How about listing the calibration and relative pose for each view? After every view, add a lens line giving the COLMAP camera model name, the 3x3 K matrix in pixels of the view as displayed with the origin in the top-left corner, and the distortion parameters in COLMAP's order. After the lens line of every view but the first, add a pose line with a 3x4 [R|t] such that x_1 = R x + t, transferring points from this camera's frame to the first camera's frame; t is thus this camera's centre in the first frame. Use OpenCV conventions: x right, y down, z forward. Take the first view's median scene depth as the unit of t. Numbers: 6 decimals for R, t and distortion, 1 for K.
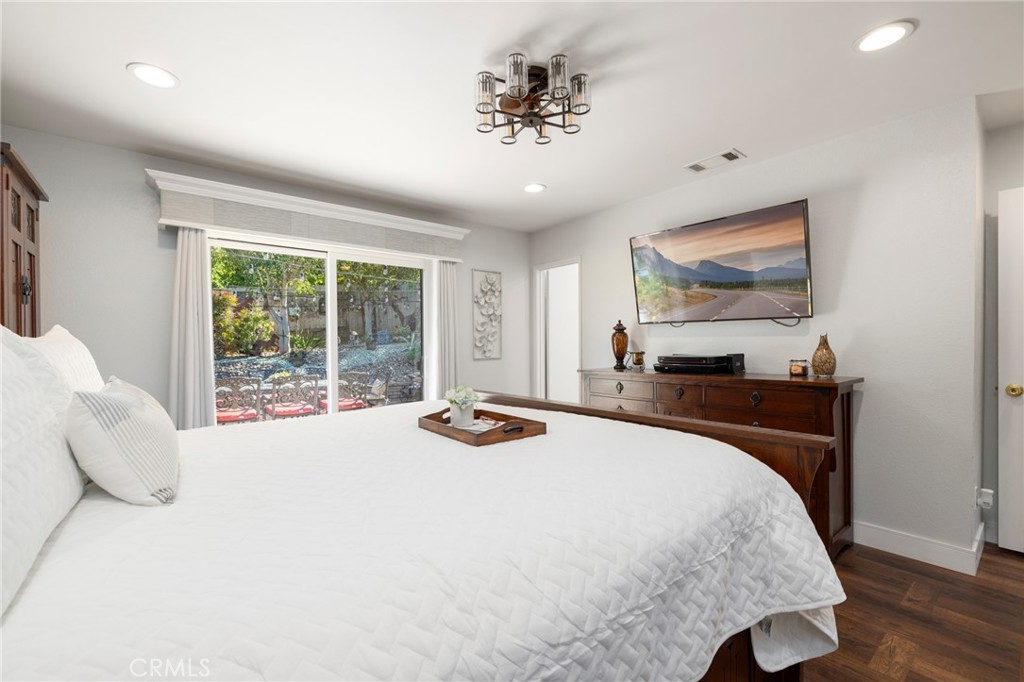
lens RADIAL K [[430.4, 0, 511.8], [0, 430.4, 345.3], [0, 0, 1]] dist [-0.002336, 0.000081]
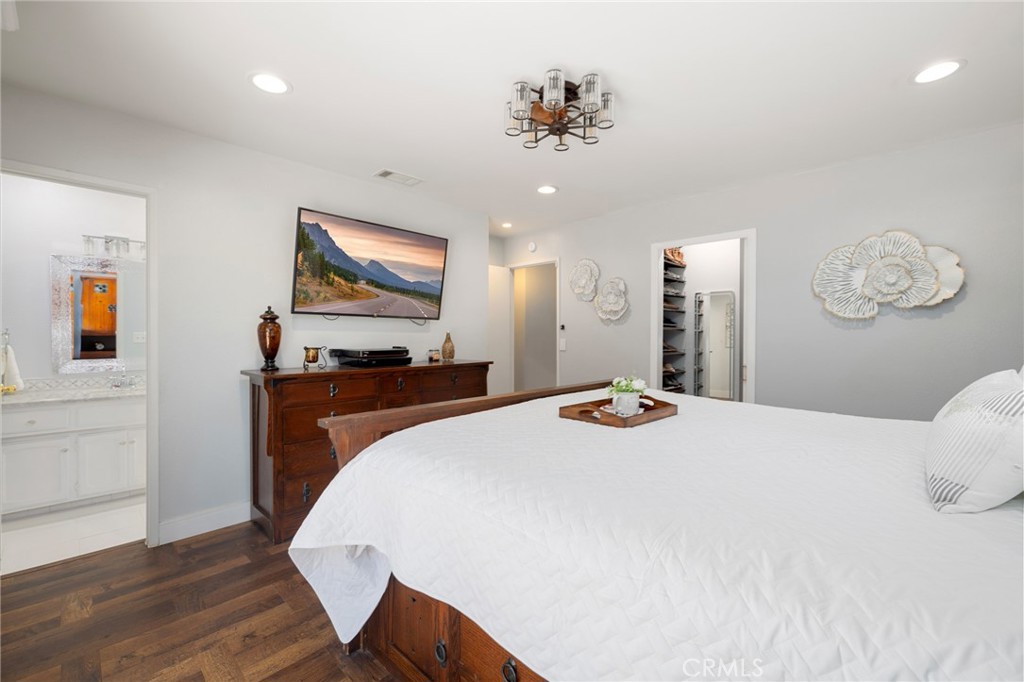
lens RADIAL K [[430.4, 0, 506.6], [0, 430.4, 339.7], [0, 0, 1]] dist [-0.002336, 0.000081]
pose [[-0.133776, -0.000021, 0.991012, -0.673707], [-0.000338, 1.000000, -0.000024, 0.000113], [-0.991012, -0.000339, -0.133776, 0.838950]]
